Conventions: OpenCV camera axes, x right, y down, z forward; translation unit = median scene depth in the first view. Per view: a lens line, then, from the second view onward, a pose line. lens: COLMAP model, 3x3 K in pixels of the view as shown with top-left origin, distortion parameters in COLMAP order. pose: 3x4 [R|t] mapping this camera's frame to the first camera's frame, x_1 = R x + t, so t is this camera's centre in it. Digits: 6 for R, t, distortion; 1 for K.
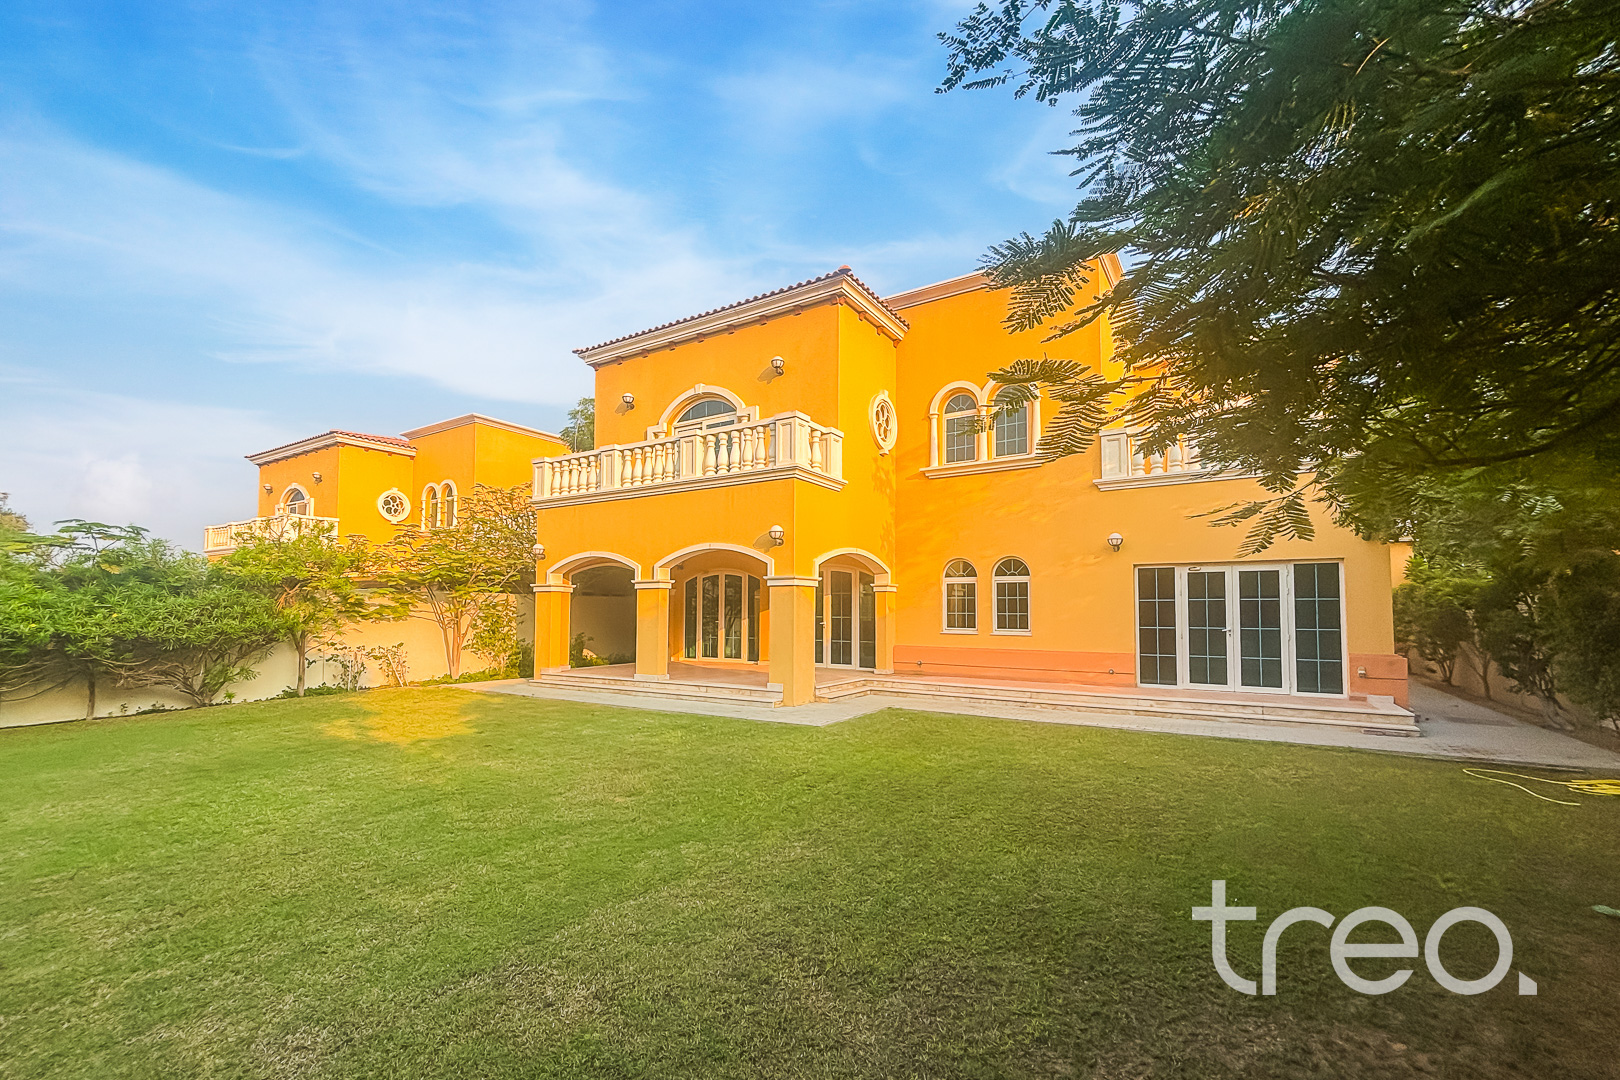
lens RADIAL K [[677.3, 0, 814.4], [0, 677.3, 570.1], [0, 0, 1]] dist [0.000962, -0.000062]
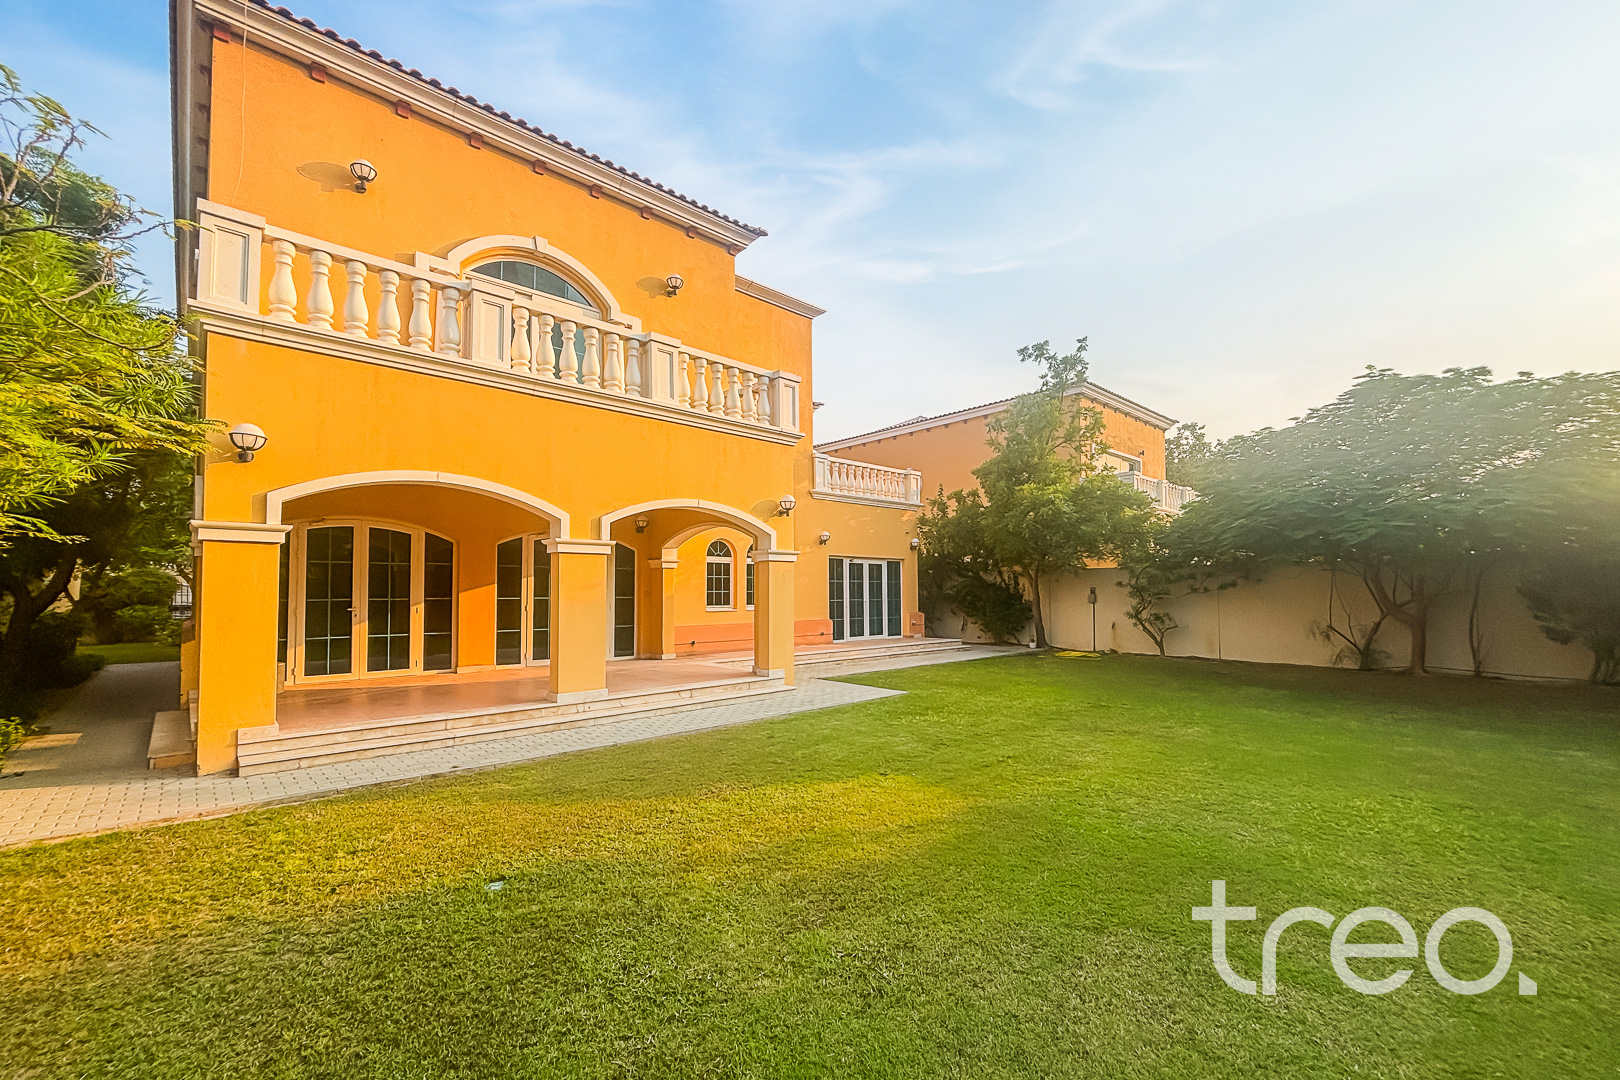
lens RADIAL K [[669.9, 0, 799.3], [0, 669.9, 560.7], [0, 0, 1]] dist [0.001089, -0.000207]
pose [[0.256773, 0.039900, 0.965648, -0.770076], [-0.057351, 0.998016, -0.025987, 0.037561], [-0.964769, -0.048708, 0.258552, 0.633050]]
